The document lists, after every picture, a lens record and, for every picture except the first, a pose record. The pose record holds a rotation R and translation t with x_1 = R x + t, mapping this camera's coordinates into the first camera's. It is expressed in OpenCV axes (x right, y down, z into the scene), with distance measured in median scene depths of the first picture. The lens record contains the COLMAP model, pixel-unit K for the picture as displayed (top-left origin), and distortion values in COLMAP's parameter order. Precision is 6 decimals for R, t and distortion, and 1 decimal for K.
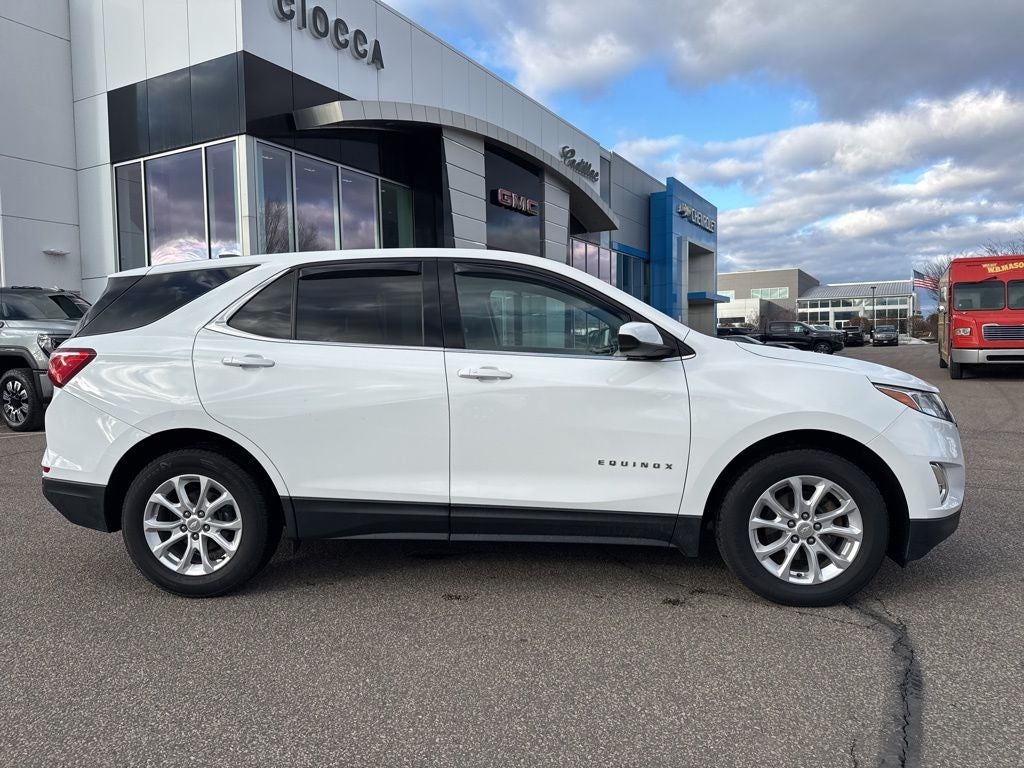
lens RADIAL K [[704.2, 0, 517.1], [0, 704.2, 372.4], [0, 0, 1]] dist [0.074864, -0.115159]
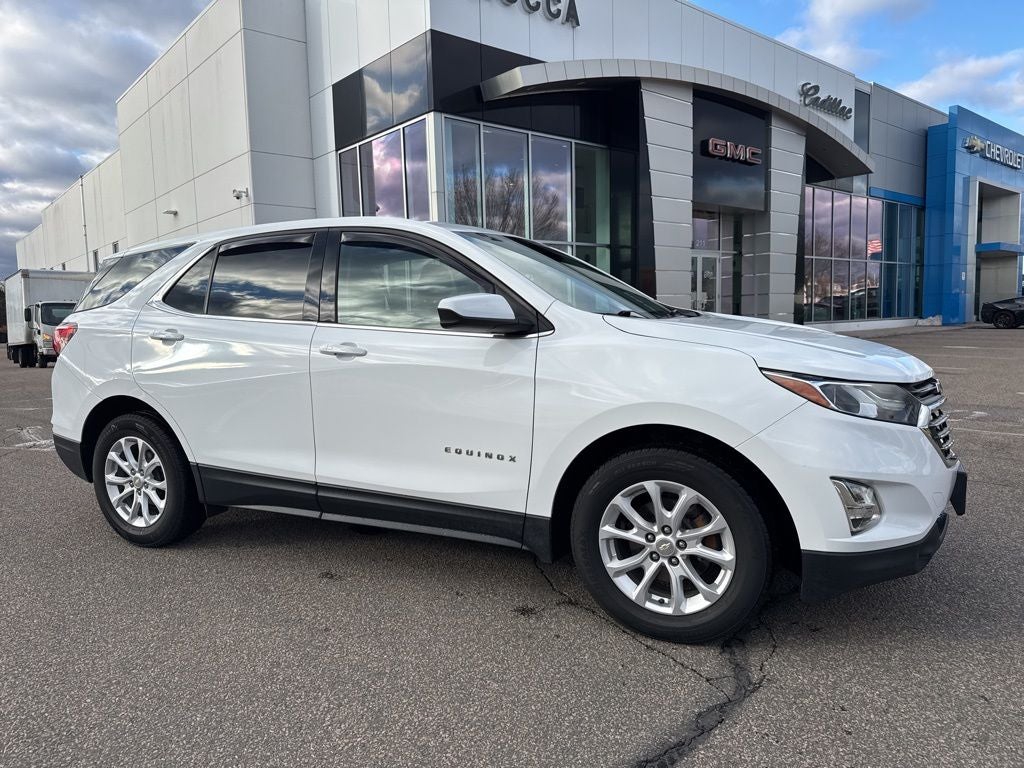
lens RADIAL K [[711.2, 0, 509.5], [0, 711.2, 372.2], [0, 0, 1]] dist [0.070875, -0.117106]
pose [[0.932336, 0.023096, -0.360856, 0.491174], [-0.005369, 0.998732, 0.050052, -0.016789], [0.361554, -0.044728, 0.931278, 0.170807]]
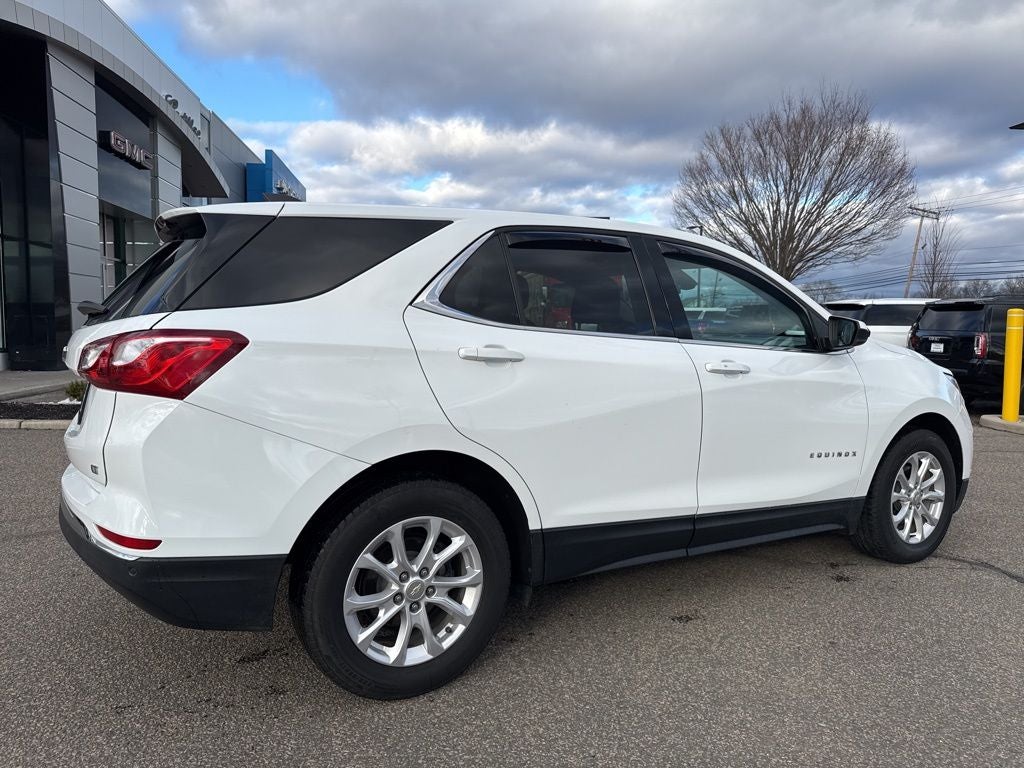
lens RADIAL K [[704.2, 0, 517.1], [0, 704.2, 372.4], [0, 0, 1]] dist [0.074864, -0.115159]
pose [[0.818906, -0.011033, 0.573821, -0.764004], [-0.002051, 0.999753, 0.022150, -0.011963], [-0.573924, -0.019316, 0.818681, 0.386494]]
